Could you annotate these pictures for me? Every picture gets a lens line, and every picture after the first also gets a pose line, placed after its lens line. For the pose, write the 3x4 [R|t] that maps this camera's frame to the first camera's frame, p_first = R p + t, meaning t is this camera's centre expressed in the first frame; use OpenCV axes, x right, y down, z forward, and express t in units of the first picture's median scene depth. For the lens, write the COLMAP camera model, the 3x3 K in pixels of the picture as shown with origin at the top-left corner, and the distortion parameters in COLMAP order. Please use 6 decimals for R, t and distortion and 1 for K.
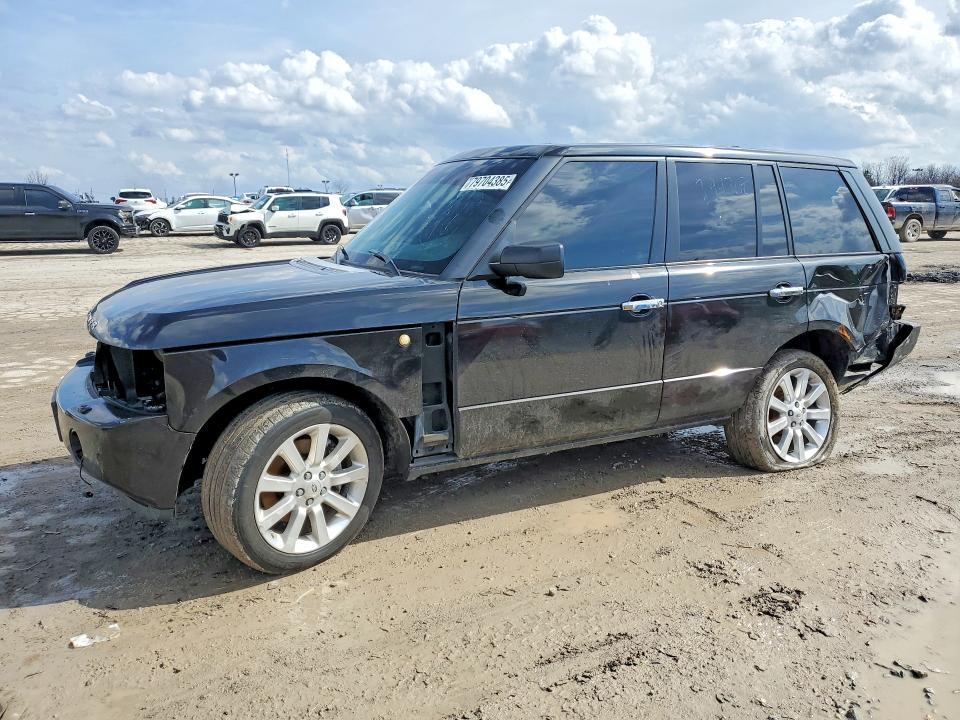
lens RADIAL K [[719.2, 0, 480.0], [0, 719.2, 360.0], [0, 0, 1]] dist [0.084141, -0.060852]
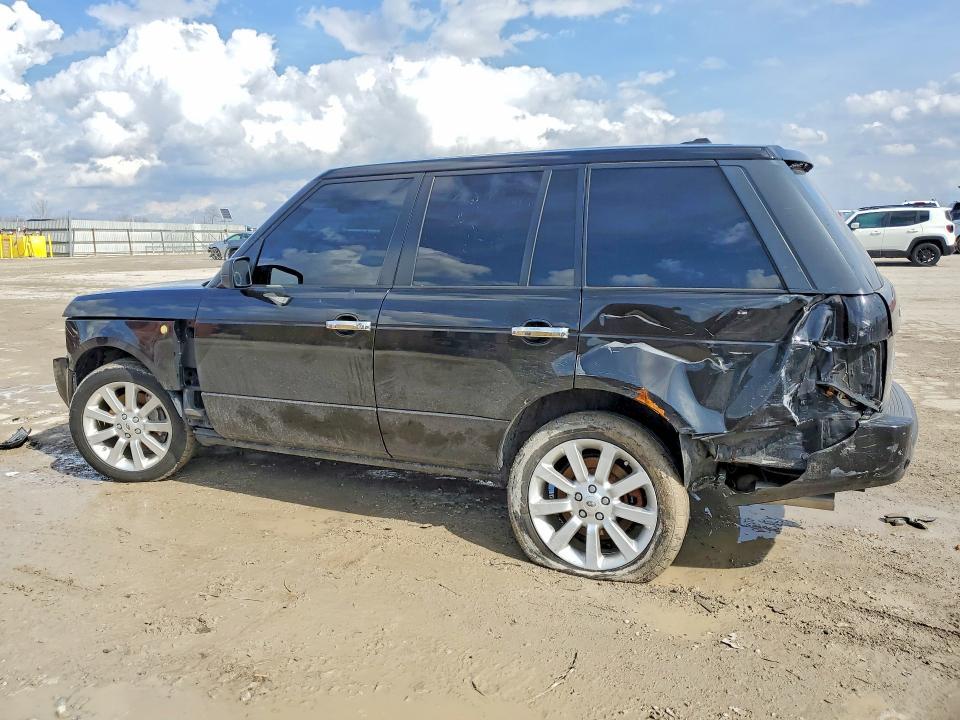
lens RADIAL K [[708.3, 0, 480.9], [0, 708.3, 352.5], [0, 0, 1]] dist [0.093338, -0.098581]
pose [[0.613993, 0.119884, -0.780154, 0.926923], [-0.146623, 0.988518, 0.036508, -0.086296], [0.775573, 0.091973, 0.624521, 0.461182]]
